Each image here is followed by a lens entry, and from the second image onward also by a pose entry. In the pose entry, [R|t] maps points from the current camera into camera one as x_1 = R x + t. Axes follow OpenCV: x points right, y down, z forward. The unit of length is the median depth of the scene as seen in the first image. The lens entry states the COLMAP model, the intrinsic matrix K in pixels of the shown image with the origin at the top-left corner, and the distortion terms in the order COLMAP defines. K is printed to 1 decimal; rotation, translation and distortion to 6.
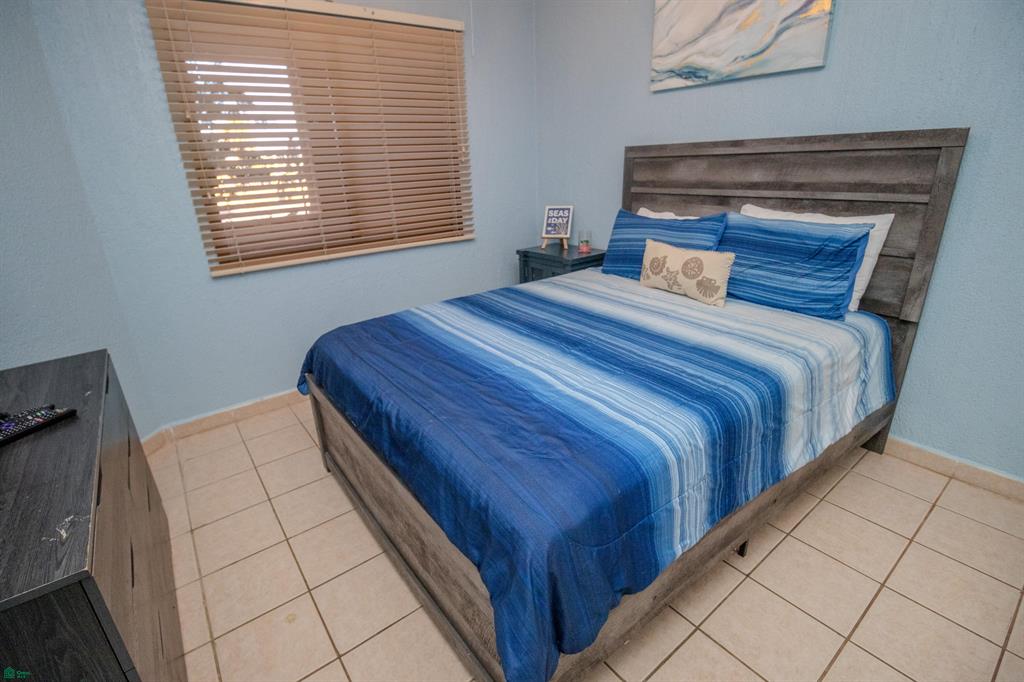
lens RADIAL K [[478.6, 0, 497.5], [0, 478.6, 333.5], [0, 0, 1]] dist [-0.002743, -0.010797]
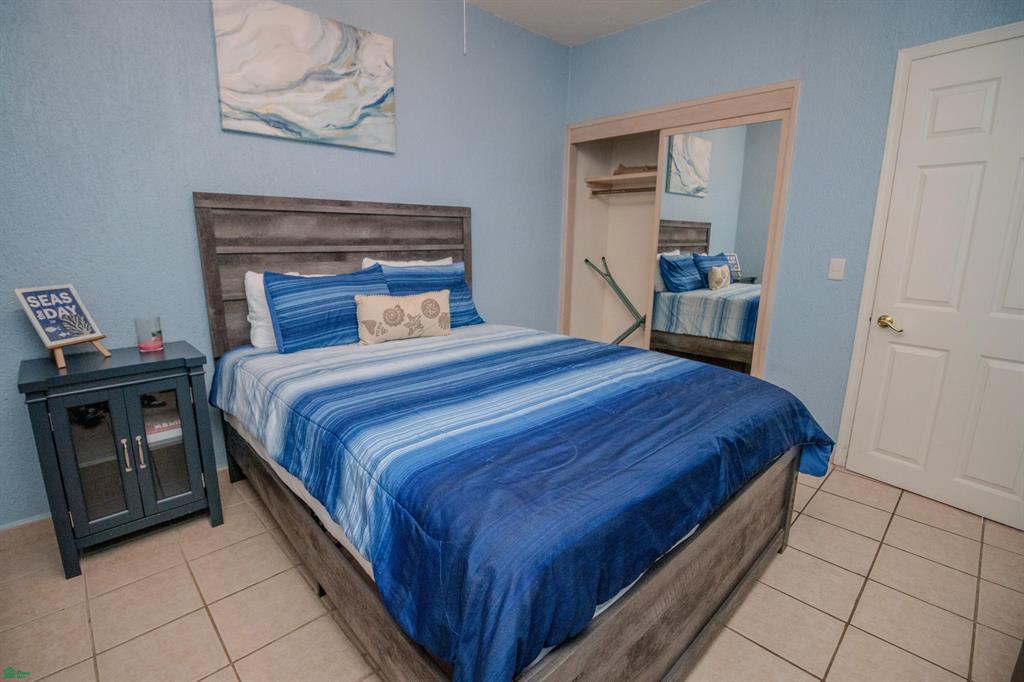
lens RADIAL K [[478.6, 0, 497.5], [0, 478.6, 333.5], [0, 0, 1]] dist [-0.002743, -0.010797]
pose [[-0.122066, -0.156381, 0.980125, -0.642552], [0.336628, 0.922454, 0.189104, -0.218075], [-0.933692, 0.353021, -0.059958, 0.853174]]
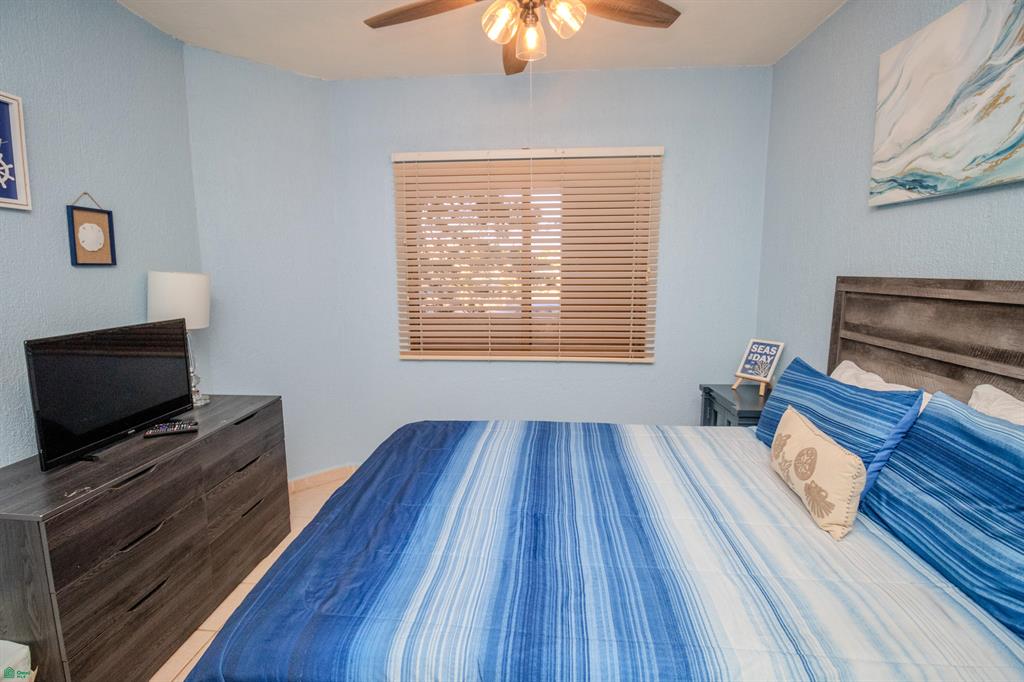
lens RADIAL K [[478.6, 0, 497.5], [0, 478.6, 333.5], [0, 0, 1]] dist [-0.002743, -0.010797]
pose [[0.748950, 0.124826, -0.650763, 0.448777], [-0.250043, 0.962729, -0.103104, -0.122198], [0.613639, 0.239939, 0.752248, 0.180473]]
